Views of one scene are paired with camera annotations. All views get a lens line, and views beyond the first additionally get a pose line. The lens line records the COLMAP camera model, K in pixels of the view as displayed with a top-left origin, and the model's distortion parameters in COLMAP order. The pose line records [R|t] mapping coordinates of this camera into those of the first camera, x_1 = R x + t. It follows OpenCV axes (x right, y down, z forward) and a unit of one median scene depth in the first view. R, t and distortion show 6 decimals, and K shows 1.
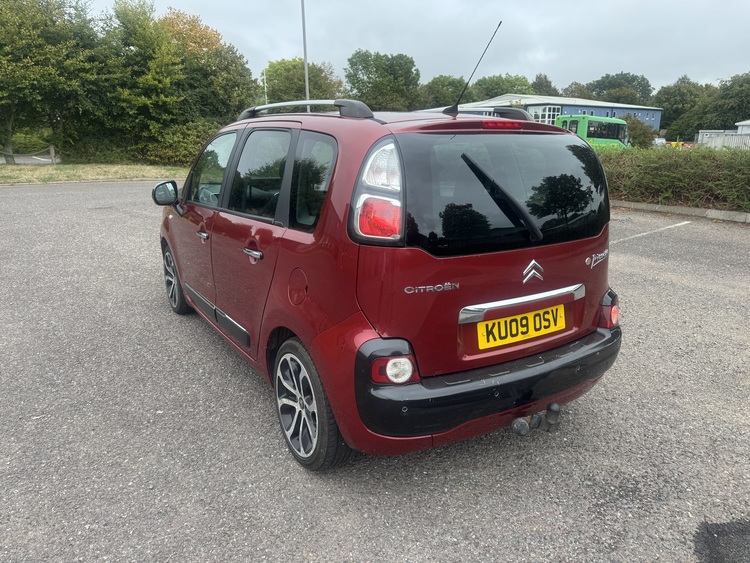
lens RADIAL K [[533.5, 0, 378.5], [0, 533.5, 285.2], [0, 0, 1]] dist [0.031610, -0.035819]
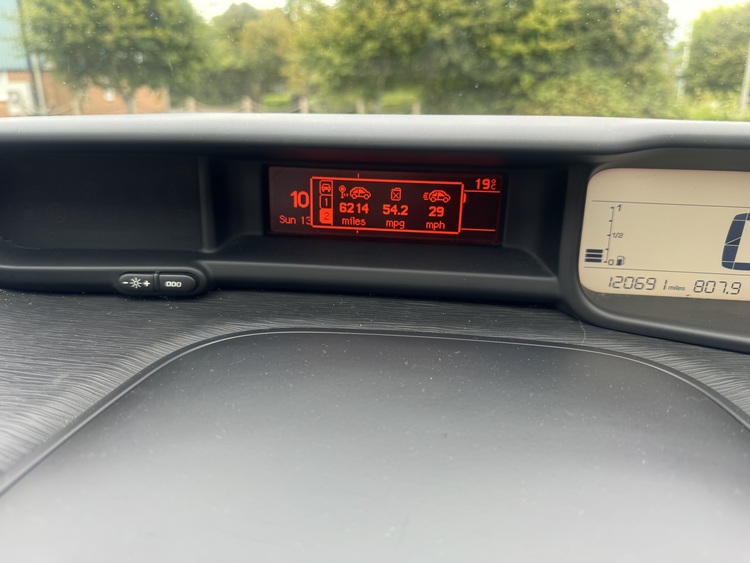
lens RADIAL K [[533.5, 0, 375.0], [0, 533.5, 277.7], [0, 0, 1]] dist [0.031610, -0.035819]
pose [[0.771002, 0.206533, -0.602412, -0.032957], [-0.174405, 0.978263, 0.112177, -0.049904], [0.612486, 0.018575, 0.790263, 0.215052]]
